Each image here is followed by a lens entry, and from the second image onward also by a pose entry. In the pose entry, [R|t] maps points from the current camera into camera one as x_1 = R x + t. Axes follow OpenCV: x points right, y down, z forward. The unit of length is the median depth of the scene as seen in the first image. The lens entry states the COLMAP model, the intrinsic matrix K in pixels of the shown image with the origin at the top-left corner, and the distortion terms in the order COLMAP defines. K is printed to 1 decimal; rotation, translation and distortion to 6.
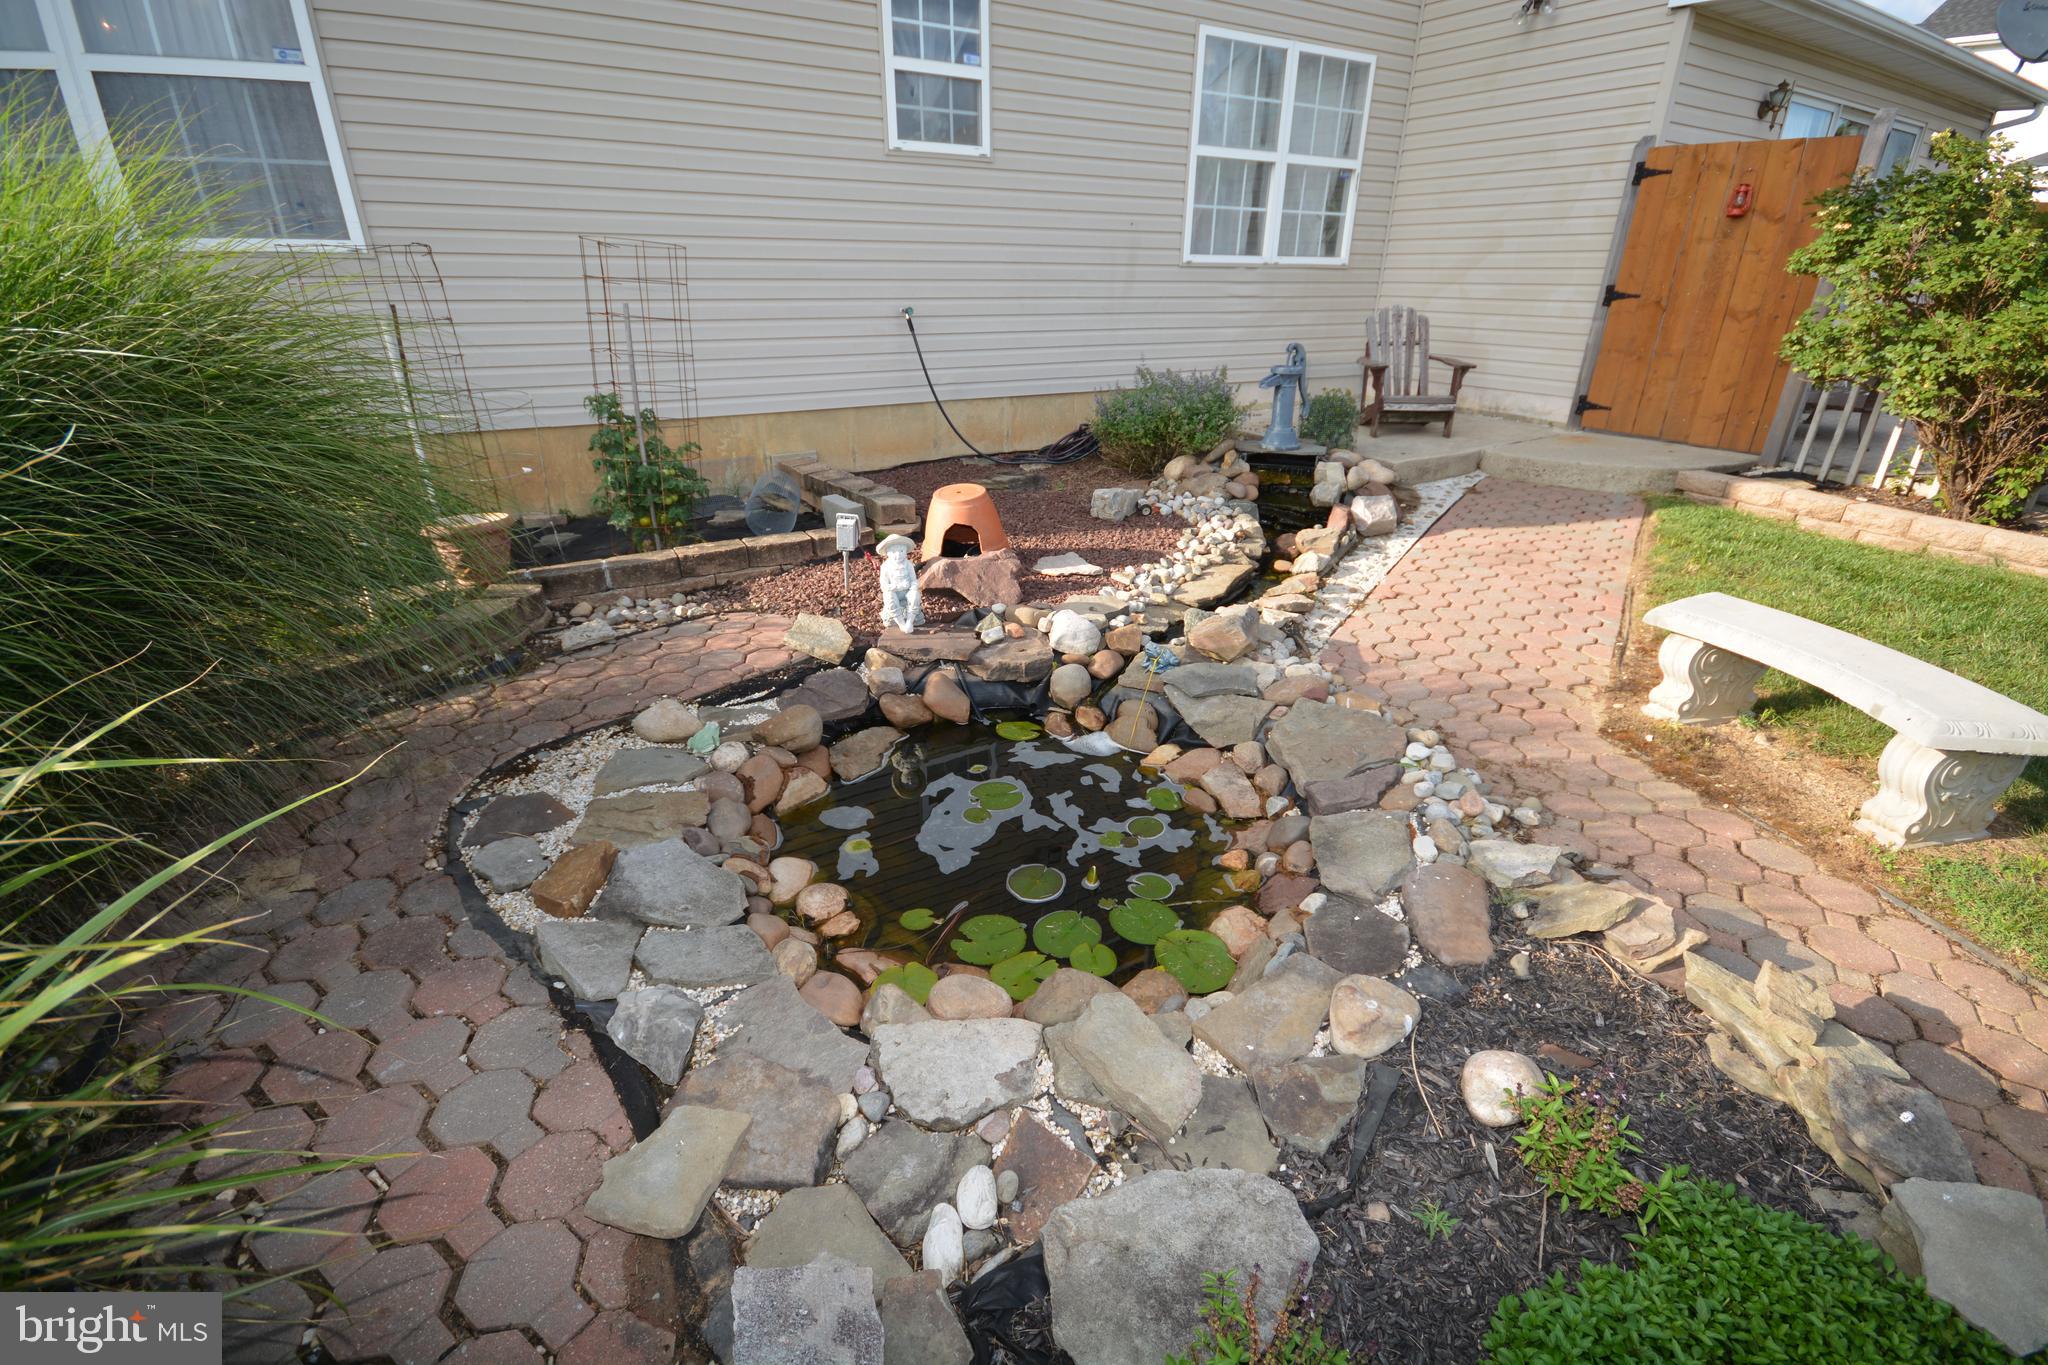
lens RADIAL K [[906.7, 0, 1036.4], [0, 906.7, 686.5], [0, 0, 1]] dist [0.015733, -0.015419]
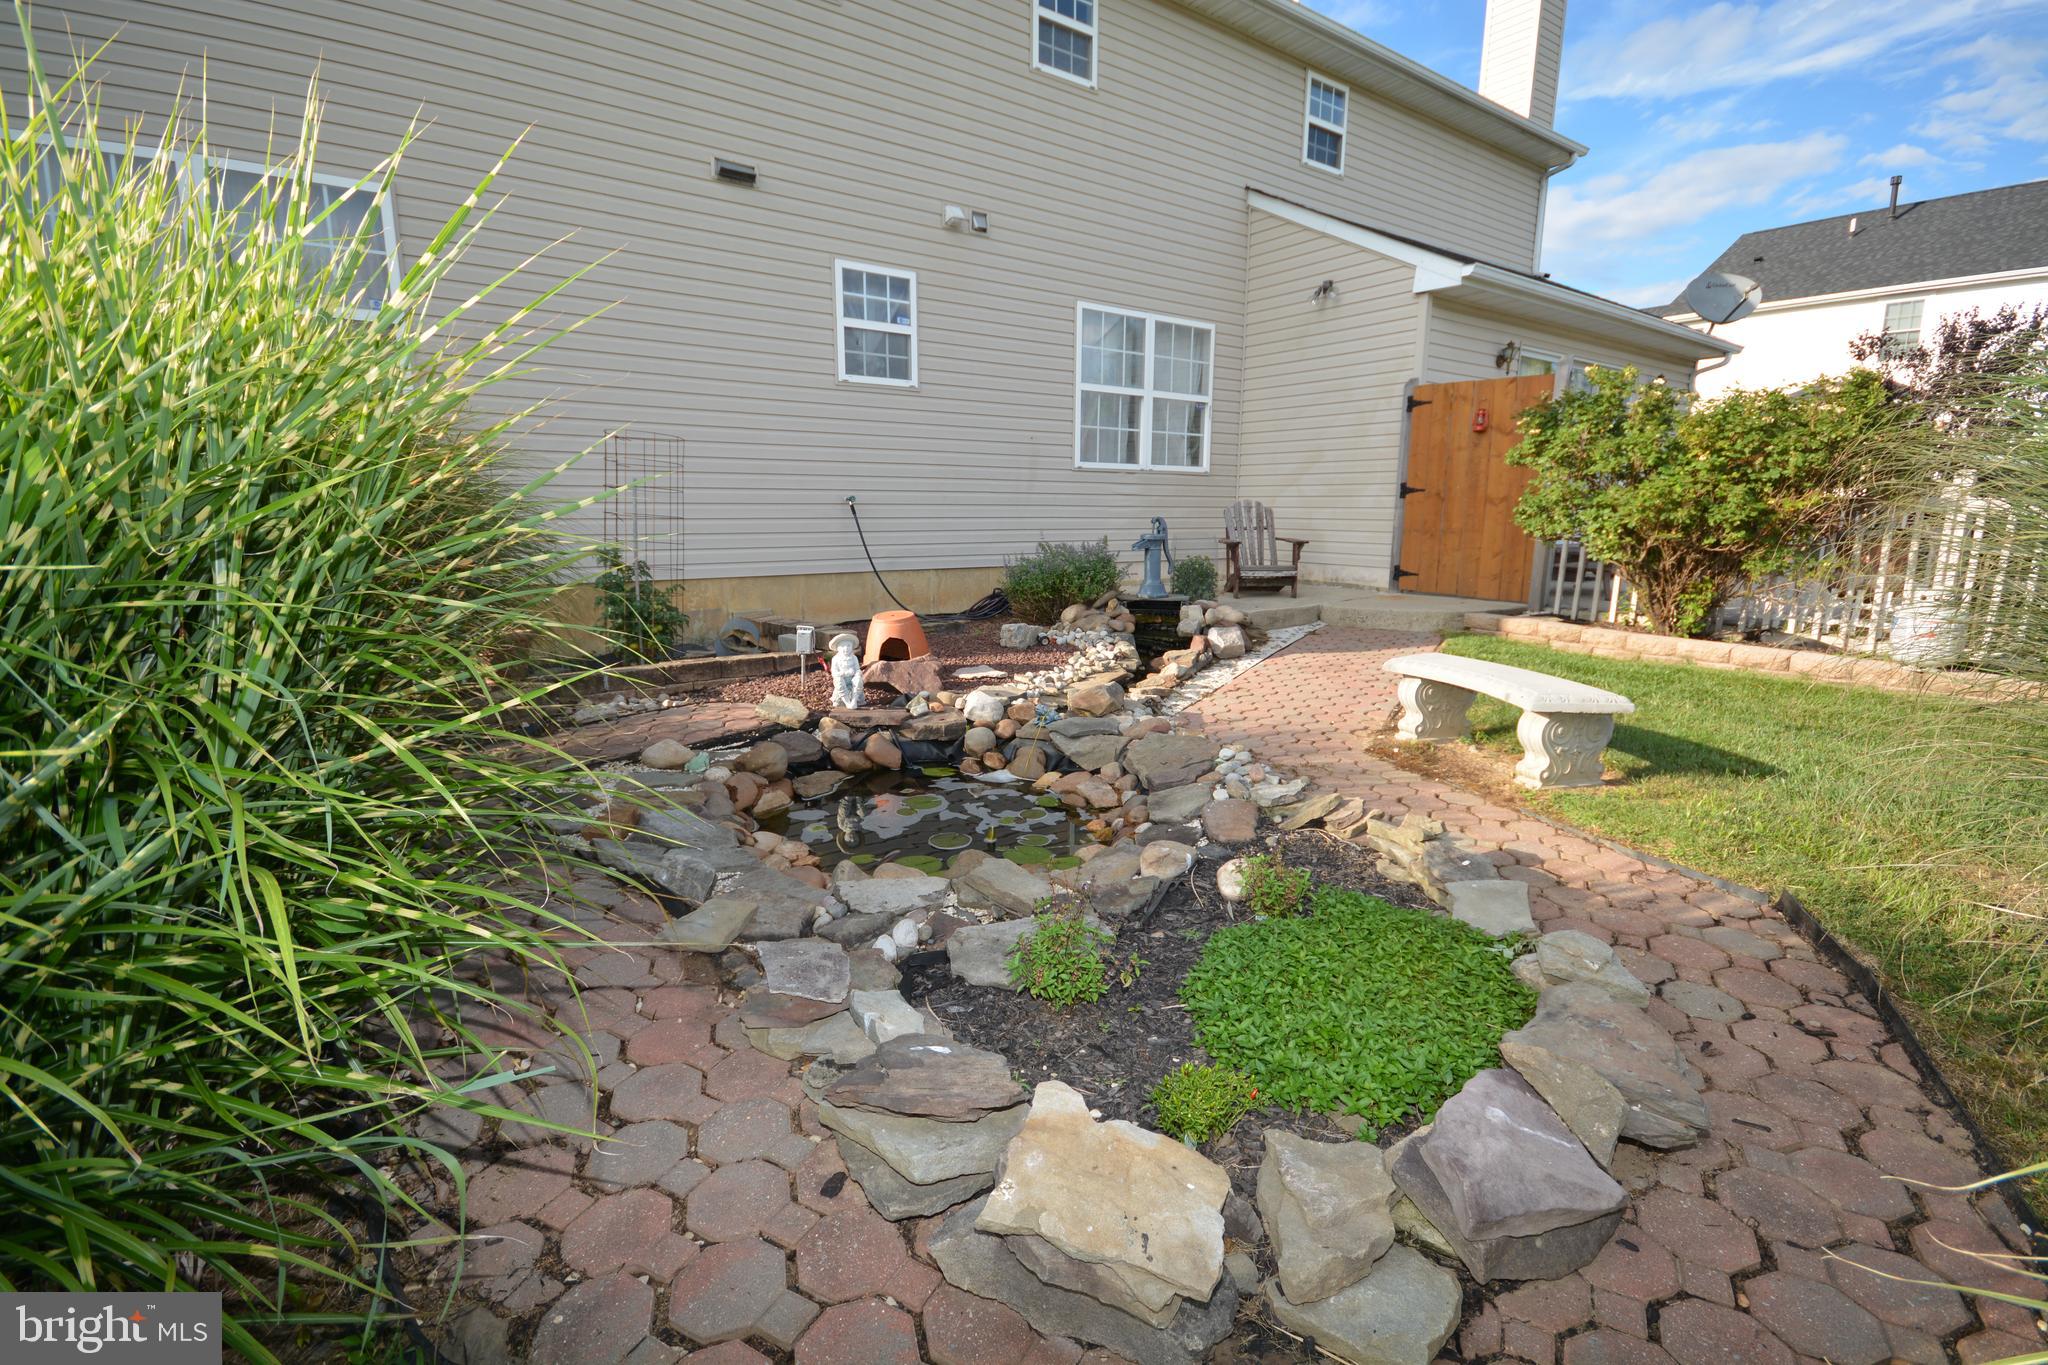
lens RADIAL K [[907.0, 0, 1035.5], [0, 907.0, 680.5], [0, 0, 1]] dist [-0.003204, -0.000629]
pose [[0.997042, -0.017004, 0.074949, 0.015136], [0.034054, 0.972001, -0.232496, 0.157418], [-0.068897, 0.234361, 0.969705, -0.200449]]
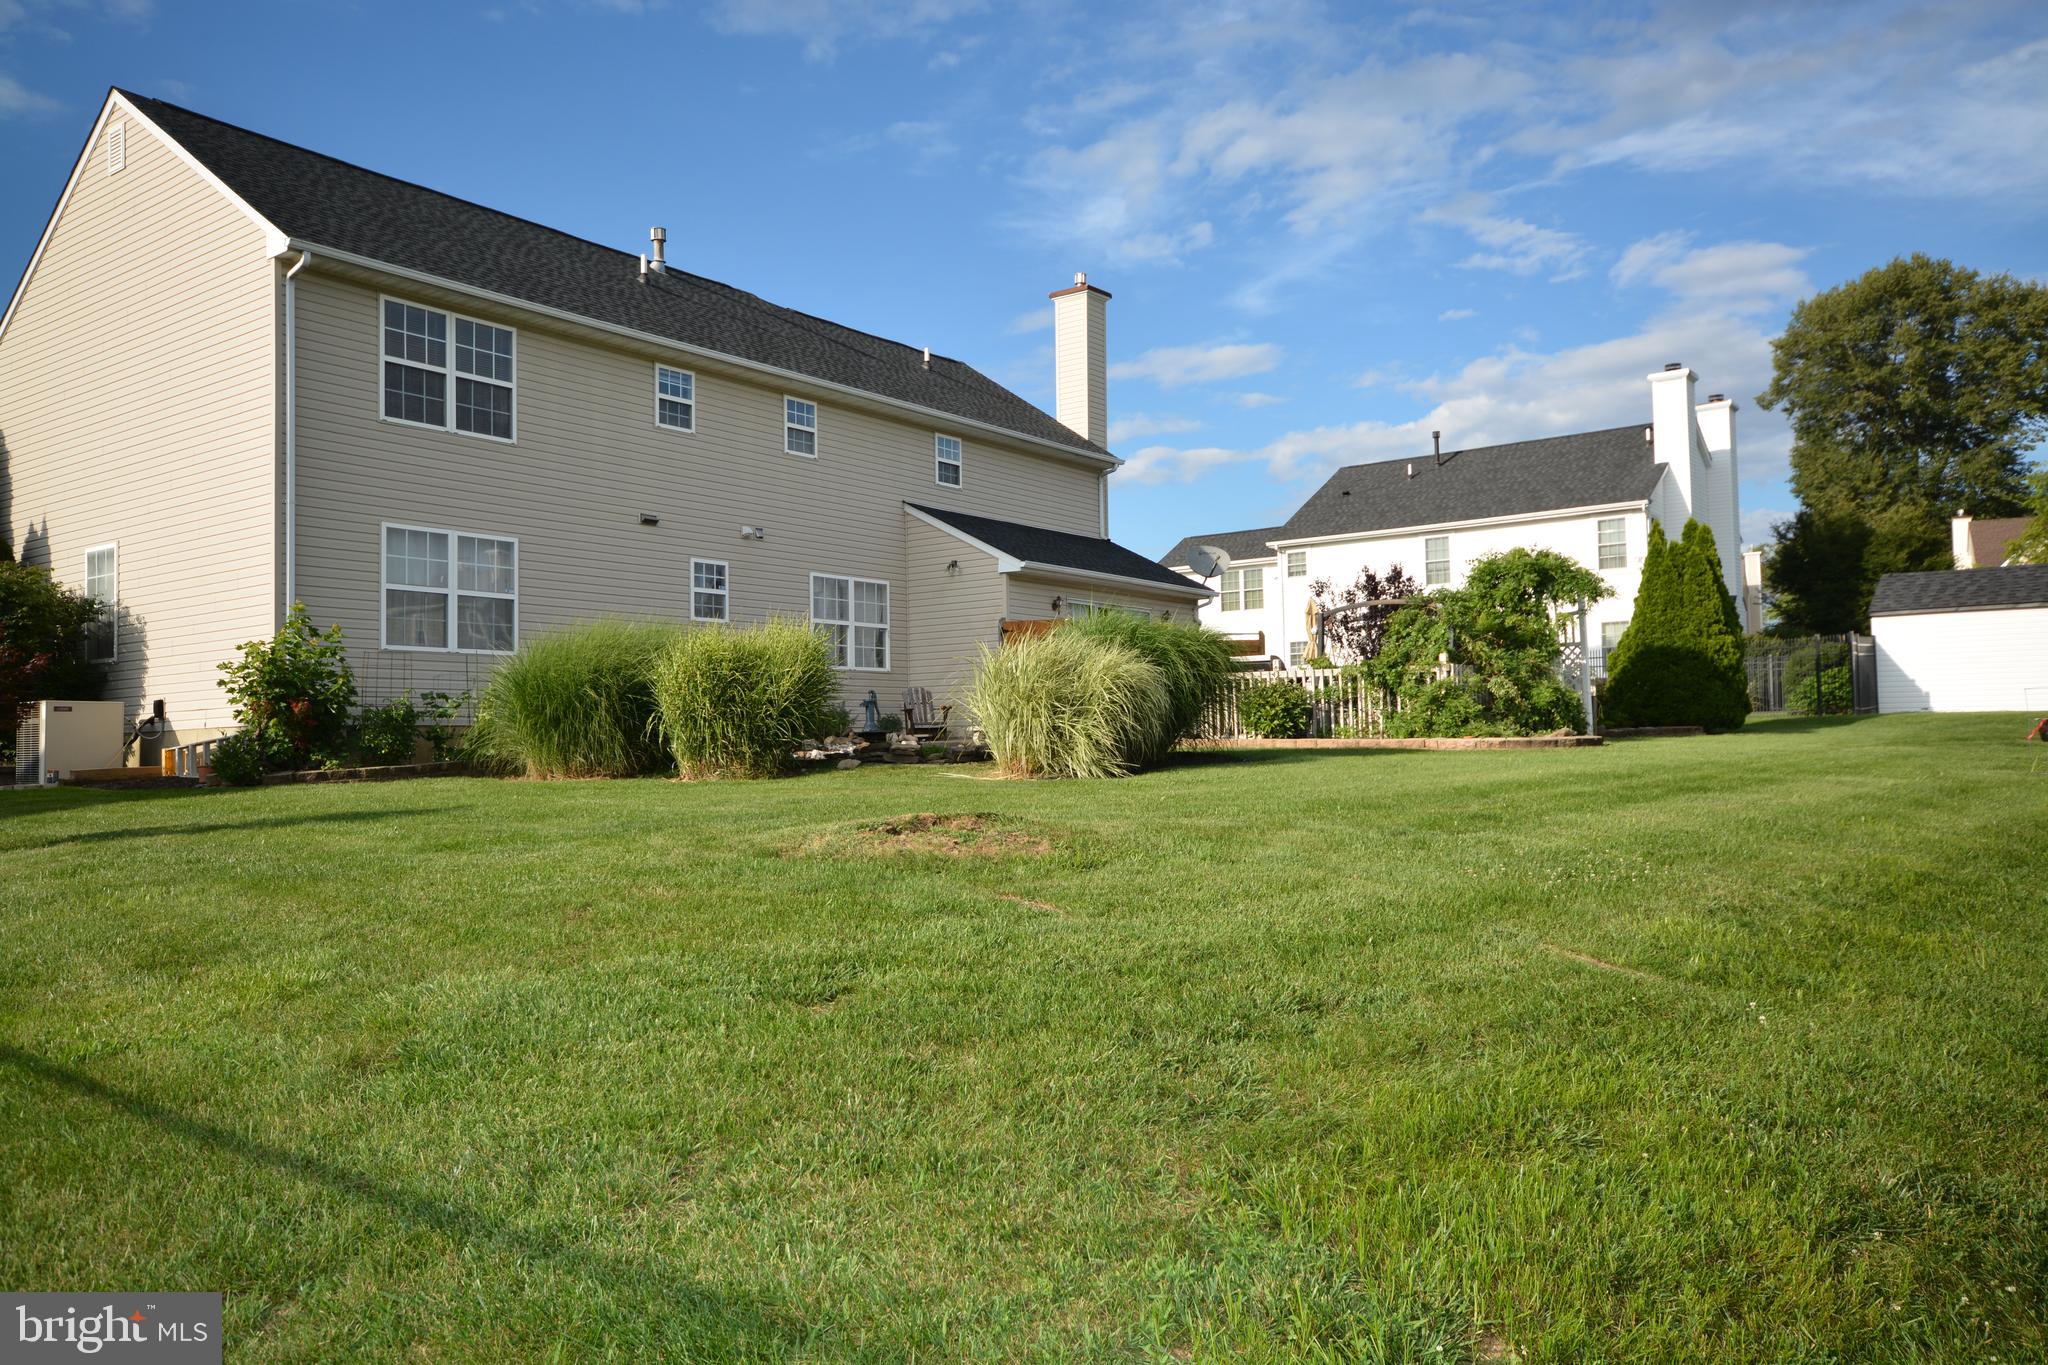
lens RADIAL K [[1477.5, 0, 1024.0], [0, 1477.5, 682.5], [0, 0, 1]] dist [0.001072, 0.000061]
pose [[0.929317, -0.007629, 0.369203, -0.949058], [0.174855, 0.889696, -0.421742, 1.597752], [-0.325261, 0.456489, 0.828144, -2.886725]]
